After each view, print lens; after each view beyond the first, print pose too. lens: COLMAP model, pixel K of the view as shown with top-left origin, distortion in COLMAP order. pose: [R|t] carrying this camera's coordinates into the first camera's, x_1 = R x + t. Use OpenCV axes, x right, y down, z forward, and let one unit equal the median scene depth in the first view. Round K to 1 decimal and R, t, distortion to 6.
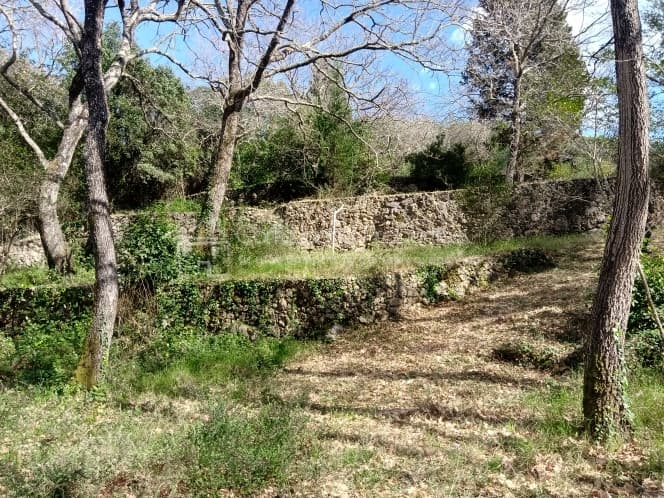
lens RADIAL K [[498.4, 0, 329.3], [0, 498.4, 252.0], [0, 0, 1]] dist [0.097284, -0.160826]
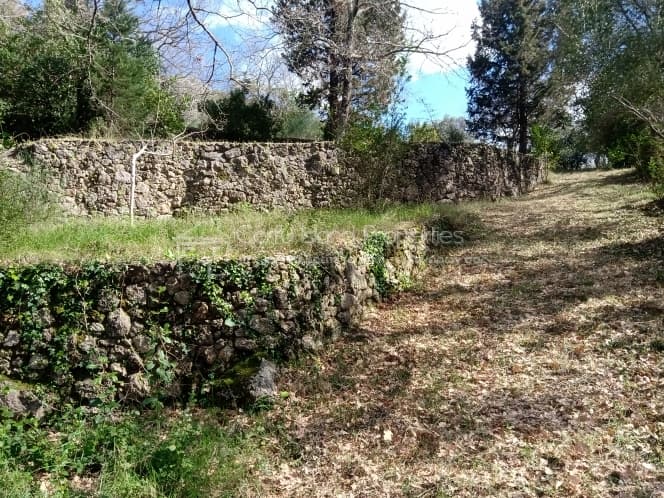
lens RADIAL K [[498.4, 0, 329.3], [0, 498.4, 252.0], [0, 0, 1]] dist [0.097284, -0.160826]
pose [[0.875786, -0.009275, 0.482610, -0.076423], [-0.009797, 0.999268, 0.036984, 0.015072], [-0.482600, -0.037118, 0.875054, 0.295104]]
